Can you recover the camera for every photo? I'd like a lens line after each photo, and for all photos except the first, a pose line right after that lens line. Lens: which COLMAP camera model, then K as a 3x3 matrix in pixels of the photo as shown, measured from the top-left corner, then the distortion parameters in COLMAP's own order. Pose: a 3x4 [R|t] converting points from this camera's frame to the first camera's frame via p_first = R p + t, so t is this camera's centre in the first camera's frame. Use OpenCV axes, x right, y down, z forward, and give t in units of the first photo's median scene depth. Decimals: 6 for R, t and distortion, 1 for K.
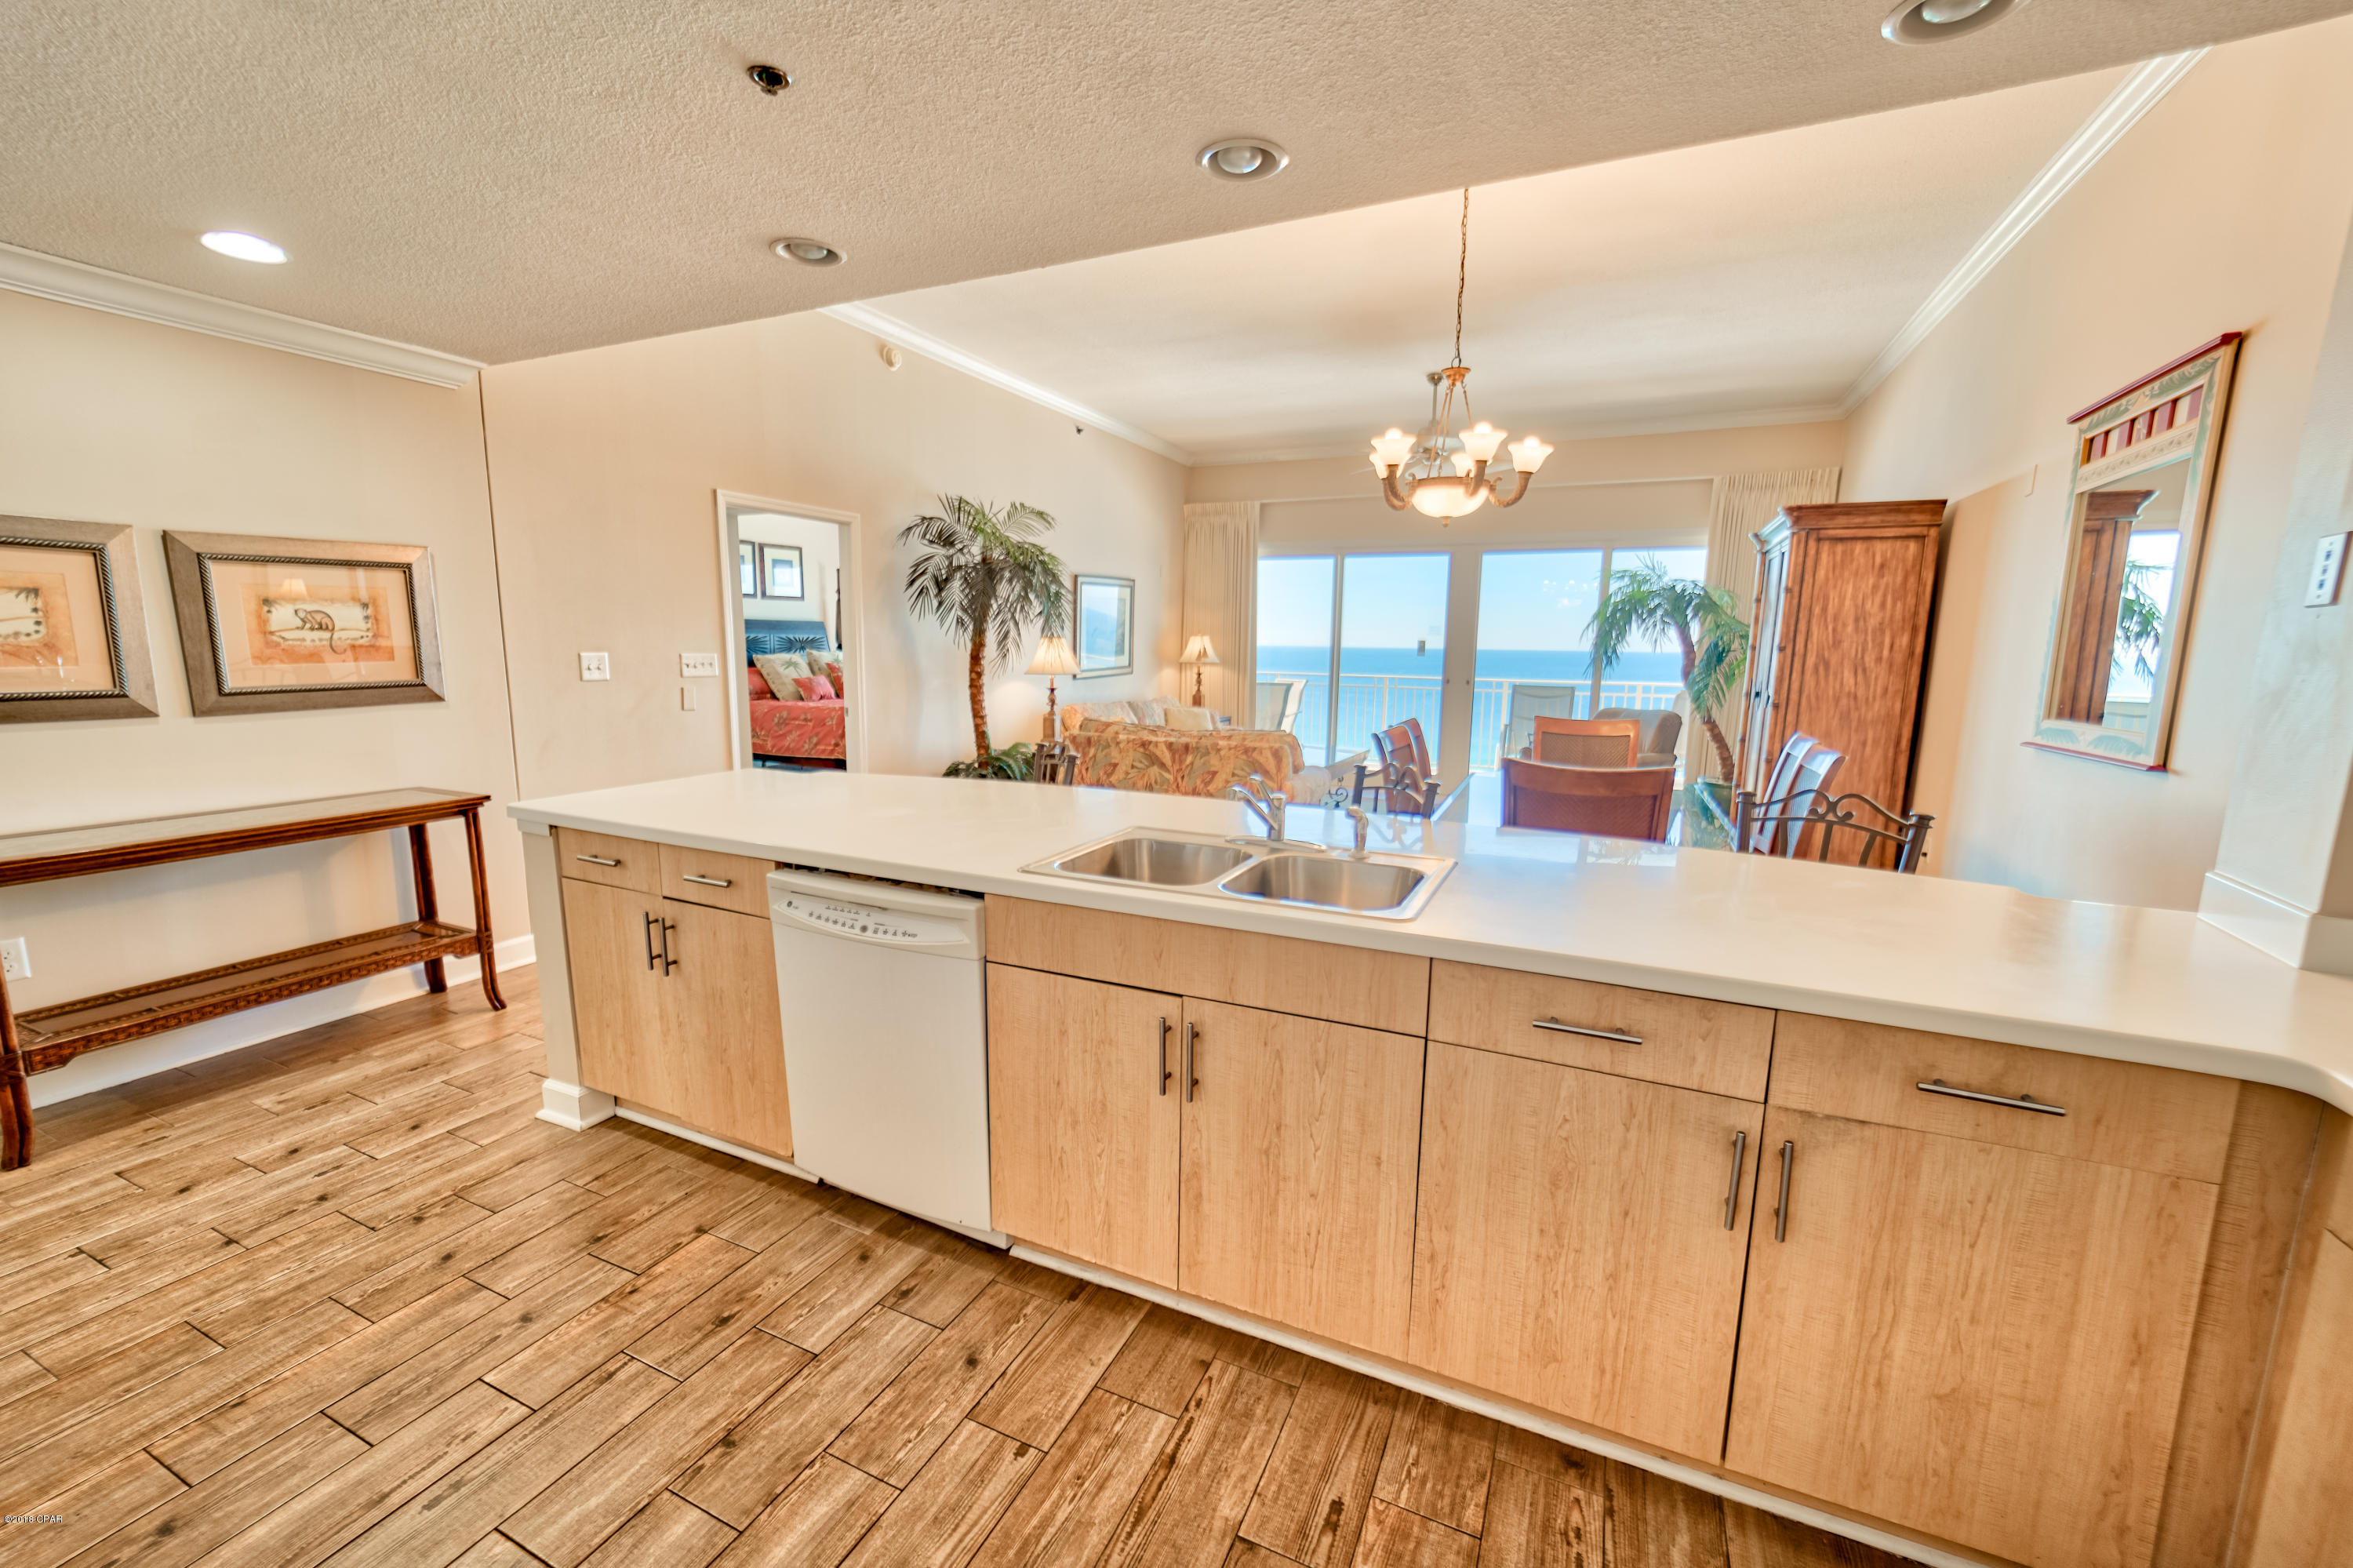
lens RADIAL K [[946.4, 0, 1168.7], [0, 946.4, 790.0], [0, 0, 1]] dist [0.001711, -0.000374]
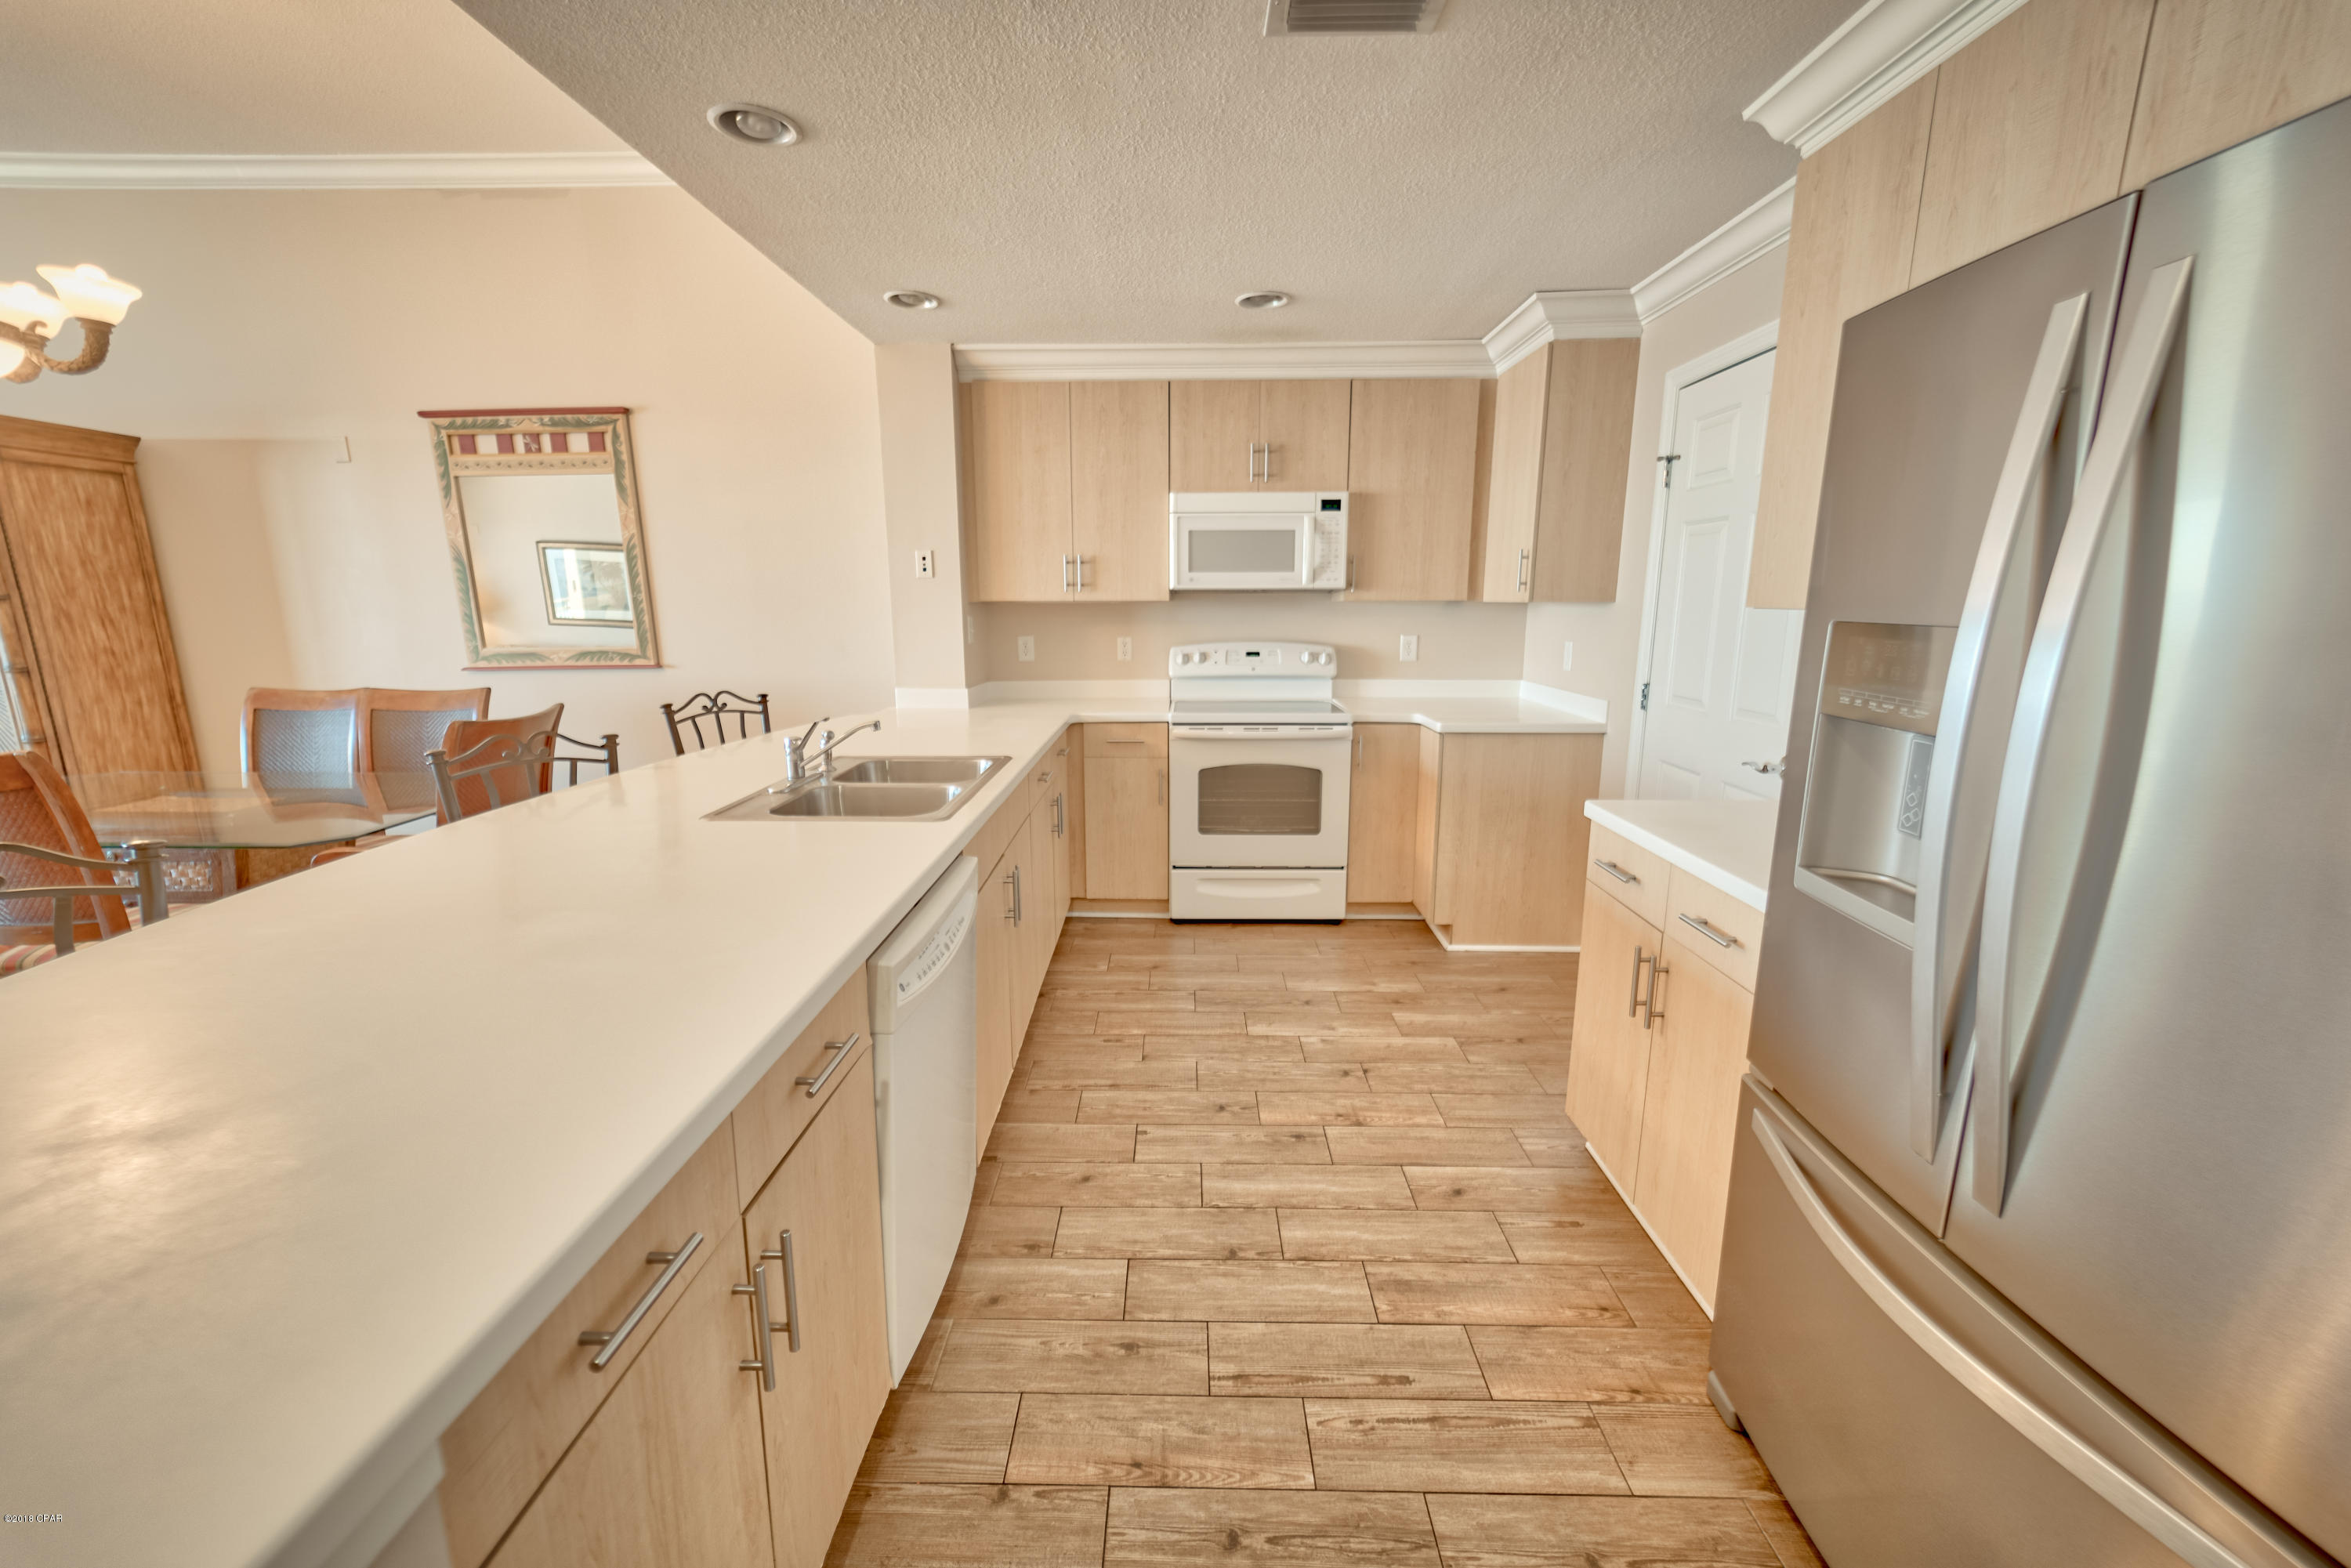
lens RADIAL K [[939.1, 0, 1164.5], [0, 939.1, 789.3], [0, 0, 1]] dist [0.002192, 0.000101]
pose [[-0.411561, -0.194177, 0.890457, -0.979267], [0.139221, 0.952178, 0.271983, -0.162701], [-0.900686, 0.235908, -0.364845, 0.967205]]
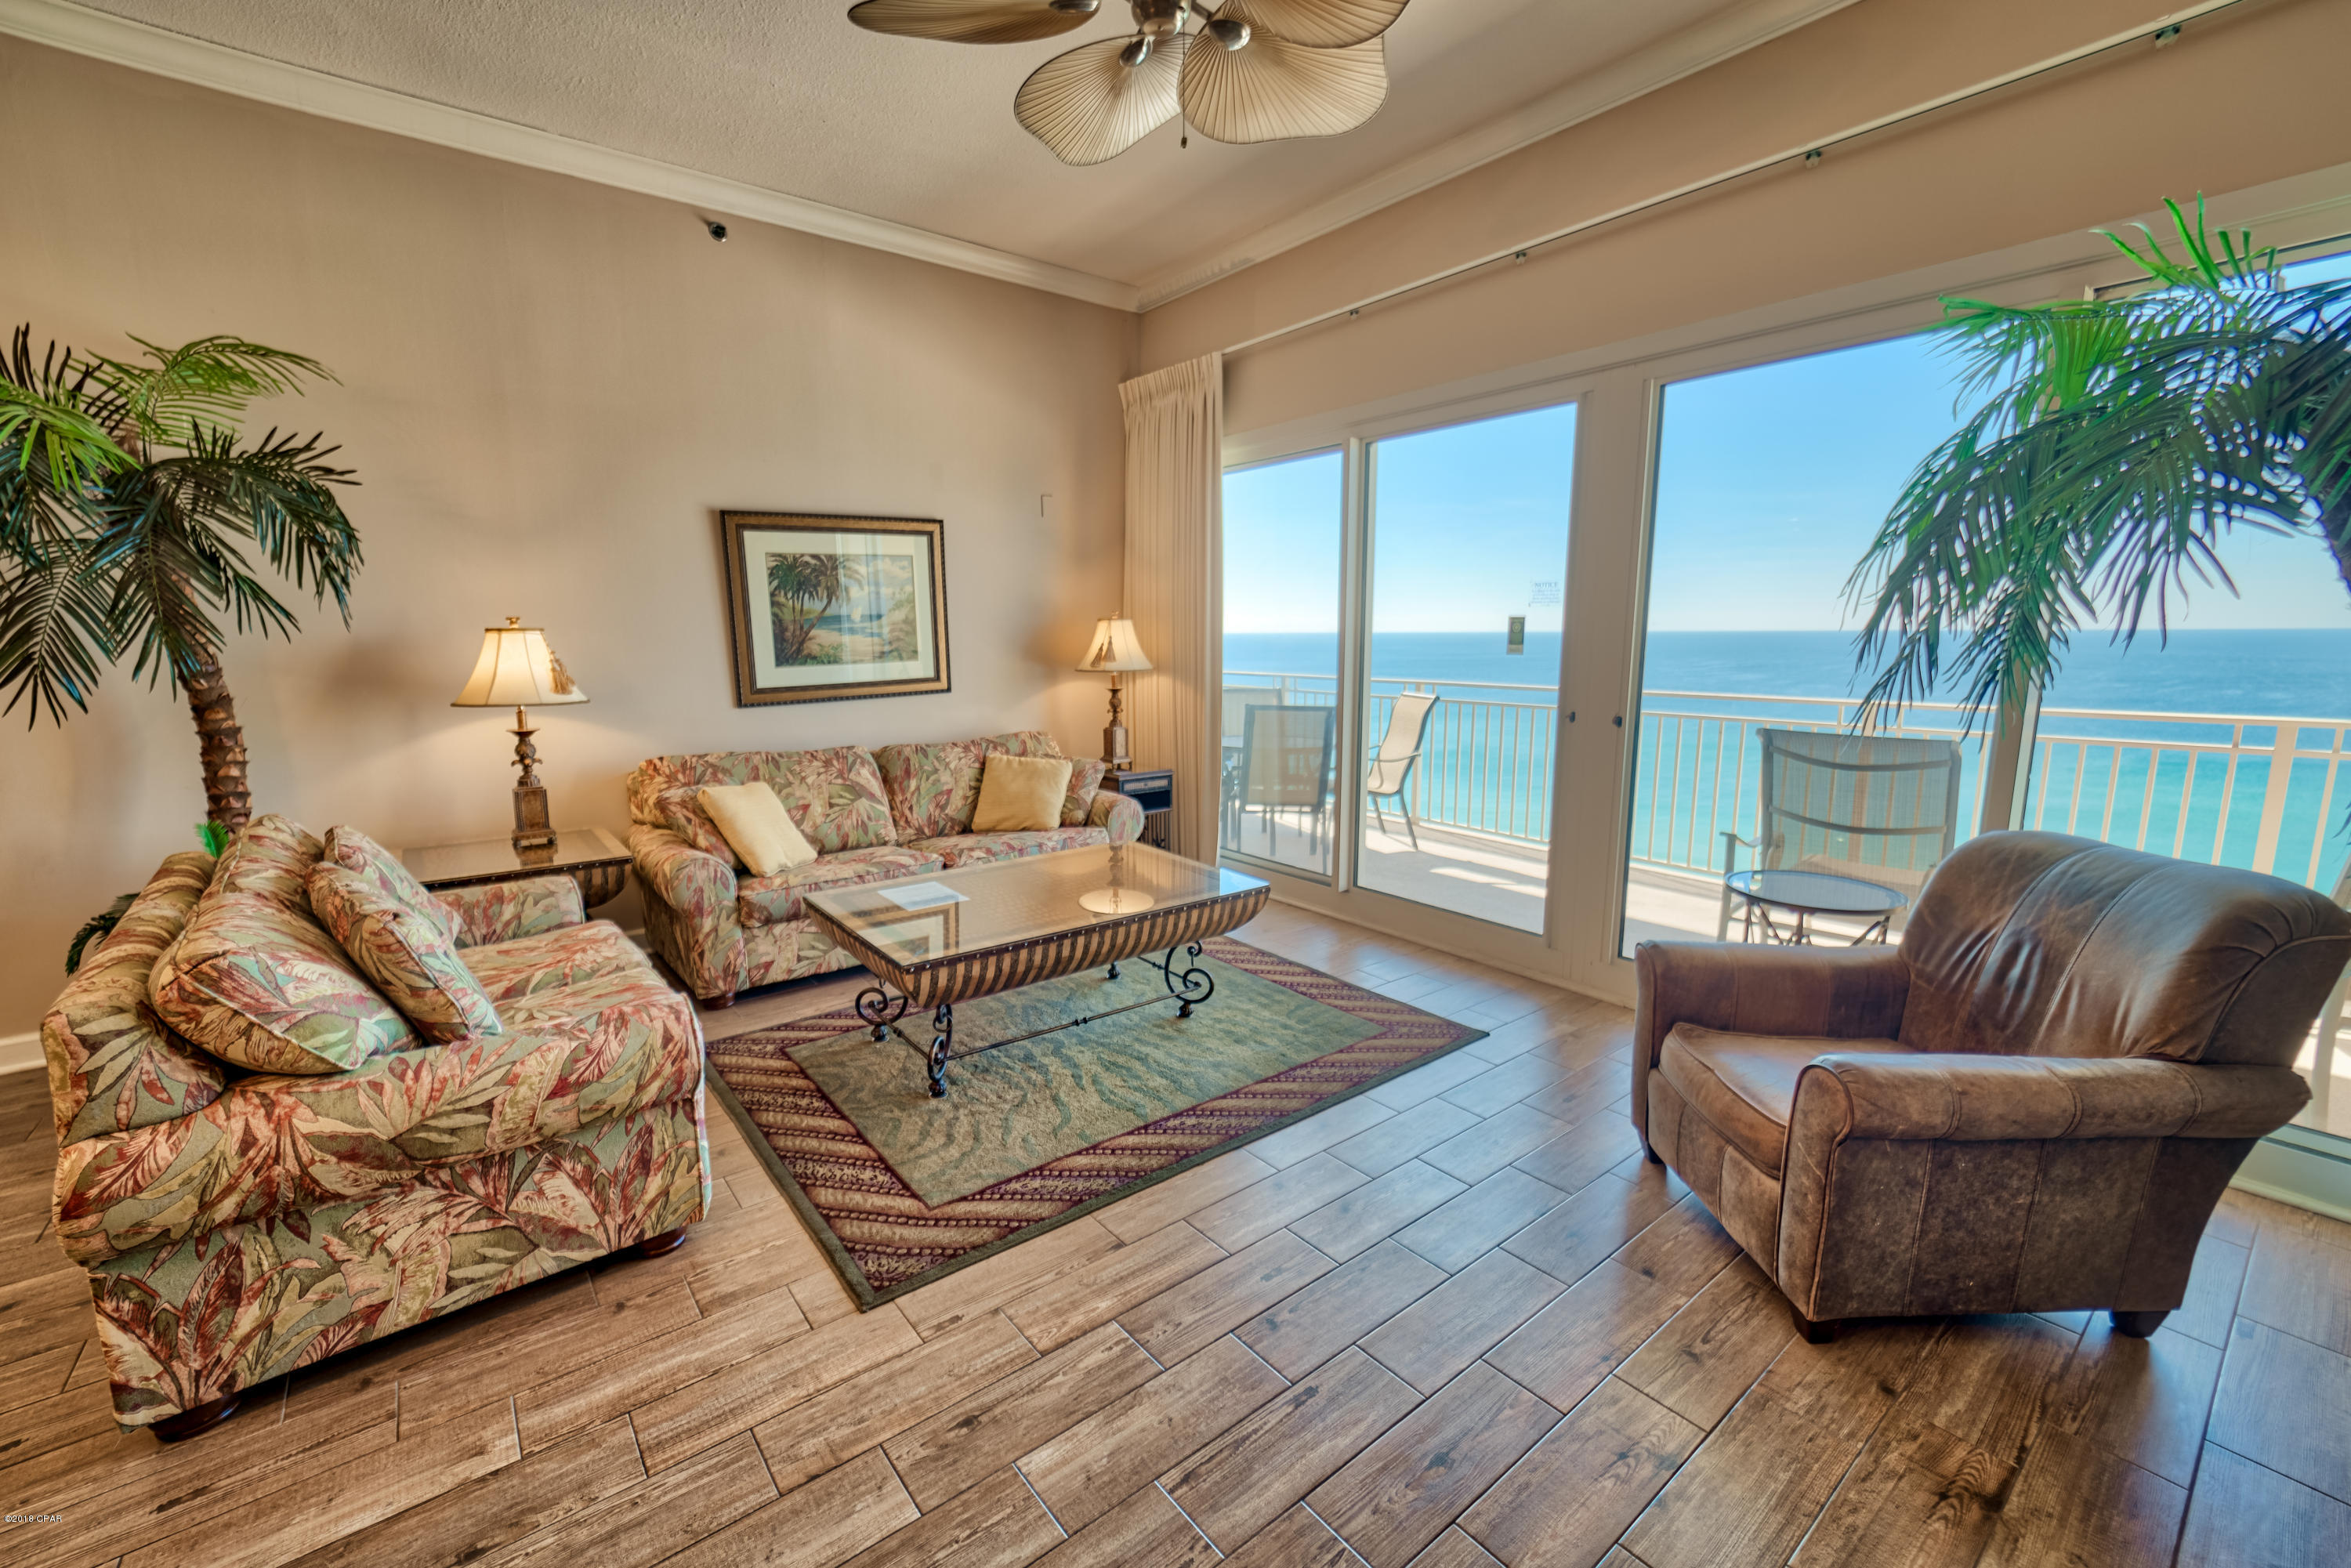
lens RADIAL K [[945.6, 0, 1167.7], [0, 945.6, 790.0], [0, 0, 1]] dist [0.001711, -0.000374]
pose [[0.892664, 0.050508, -0.447885, 1.201614], [-0.048820, 0.998690, 0.015321, -0.295280], [0.448072, 0.008189, 0.893960, 2.067056]]
